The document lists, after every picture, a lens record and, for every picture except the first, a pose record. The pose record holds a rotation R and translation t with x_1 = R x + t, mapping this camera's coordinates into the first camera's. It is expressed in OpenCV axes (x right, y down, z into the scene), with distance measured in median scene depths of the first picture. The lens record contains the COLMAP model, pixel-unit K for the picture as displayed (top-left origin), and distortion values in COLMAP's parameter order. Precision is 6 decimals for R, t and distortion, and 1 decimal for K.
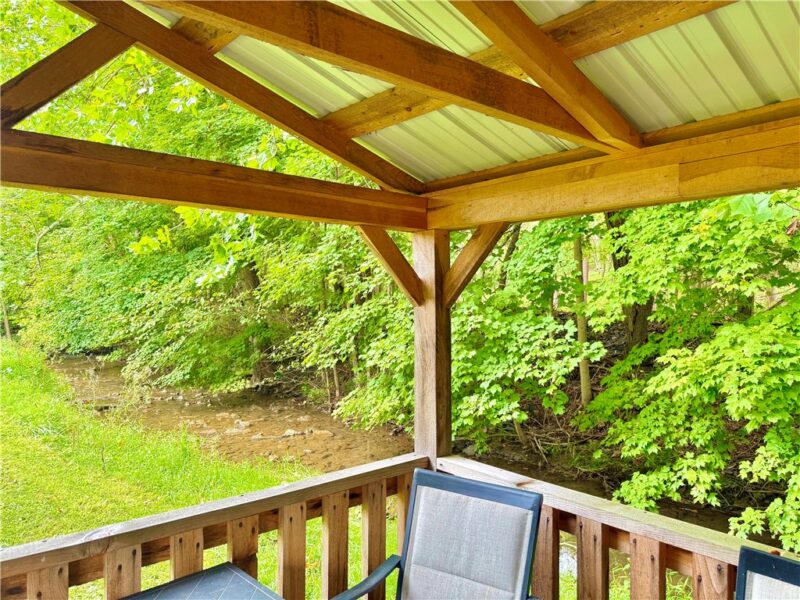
lens RADIAL K [[573.2, 0, 400.0], [0, 573.2, 300.0], [0, 0, 1]] dist [-0.006834, -0.004492]
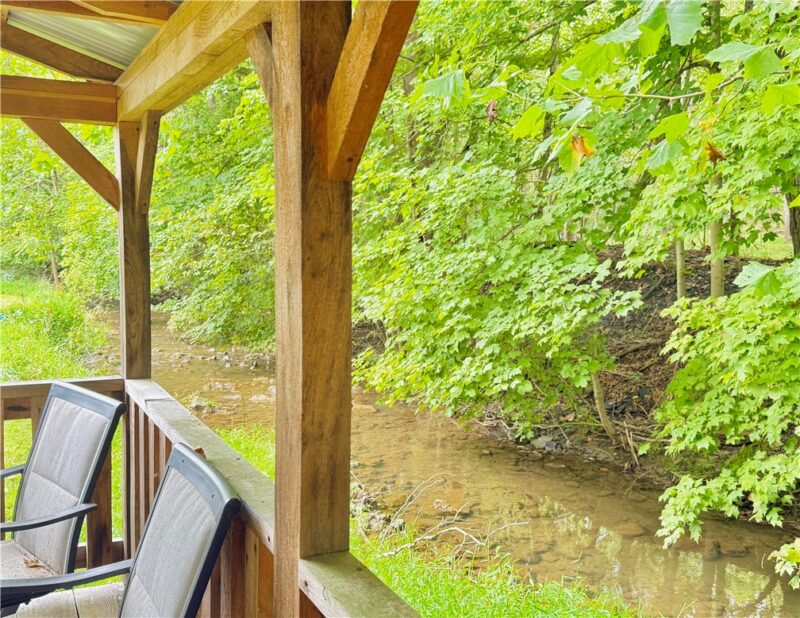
lens RADIAL K [[791.6, 0, 400.0], [0, 791.6, 309.0], [0, 0, 1]] dist [-0.003727, -0.010754]
pose [[0.969366, 0.036272, -0.242930, 0.301672], [-0.017381, 0.996687, 0.079459, 0.022501], [0.245007, -0.072803, 0.966784, -0.032048]]
